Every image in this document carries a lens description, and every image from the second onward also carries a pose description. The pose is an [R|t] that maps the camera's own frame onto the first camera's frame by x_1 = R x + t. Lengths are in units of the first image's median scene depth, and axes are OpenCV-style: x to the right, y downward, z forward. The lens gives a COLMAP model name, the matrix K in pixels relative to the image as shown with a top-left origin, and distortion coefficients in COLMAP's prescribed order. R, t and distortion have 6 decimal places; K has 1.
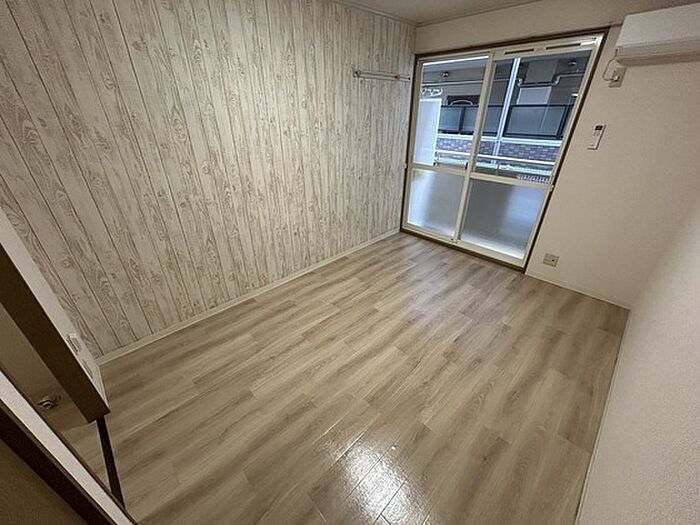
lens RADIAL K [[282.6, 0, 345.6], [0, 282.6, 261.3], [0, 0, 1]] dist [0.000579, 0.000209]
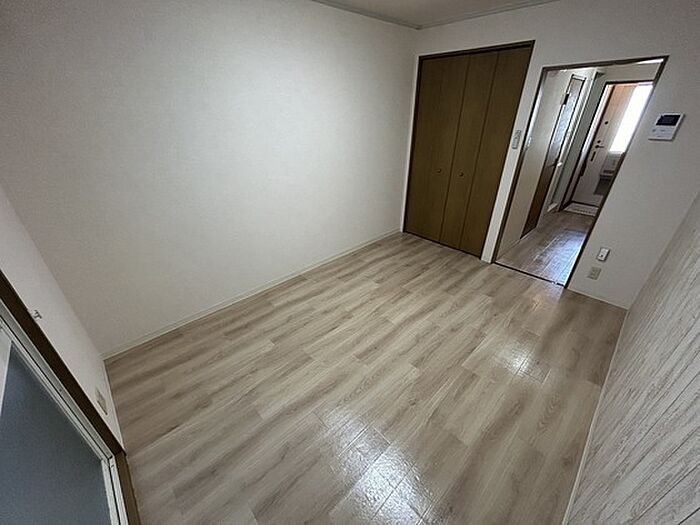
lens RADIAL K [[282.6, 0, 345.6], [0, 282.6, 261.3], [0, 0, 1]] dist [0.000579, 0.000209]
pose [[-0.999890, 0.001730, 0.014734, 0.331316], [0.013354, 0.537612, 0.843087, -0.742804], [-0.006463, 0.843191, -0.537576, 1.344717]]
